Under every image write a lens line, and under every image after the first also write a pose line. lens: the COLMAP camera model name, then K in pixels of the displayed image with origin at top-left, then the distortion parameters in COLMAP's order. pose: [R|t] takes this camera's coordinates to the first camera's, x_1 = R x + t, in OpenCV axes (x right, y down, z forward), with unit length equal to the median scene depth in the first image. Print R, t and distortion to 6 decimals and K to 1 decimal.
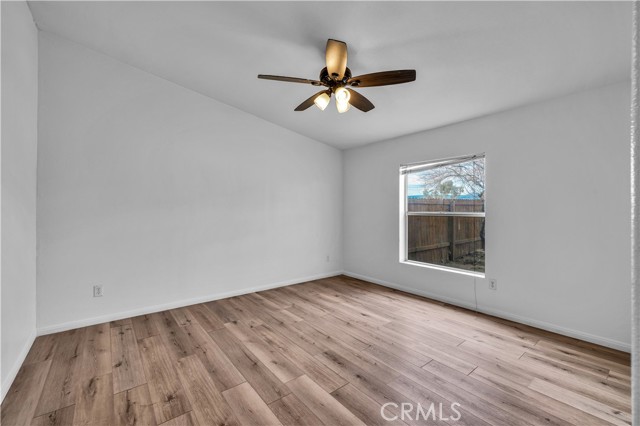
lens RADIAL K [[267.3, 0, 318.4], [0, 267.3, 211.7], [0, 0, 1]] dist [-0.000517, -0.000484]
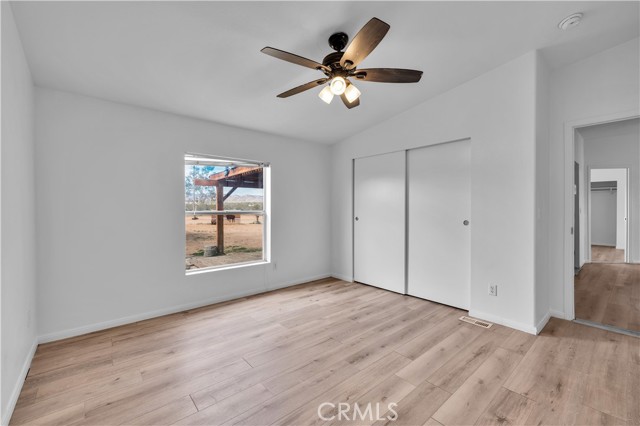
lens RADIAL K [[267.3, 0, 318.4], [0, 267.3, 211.7], [0, 0, 1]] dist [-0.000517, -0.000484]
pose [[-0.029027, -0.017616, 0.999423, -0.794566], [0.012821, 0.999756, 0.017994, -0.012540], [-0.999496, 0.013336, -0.028794, 1.012844]]
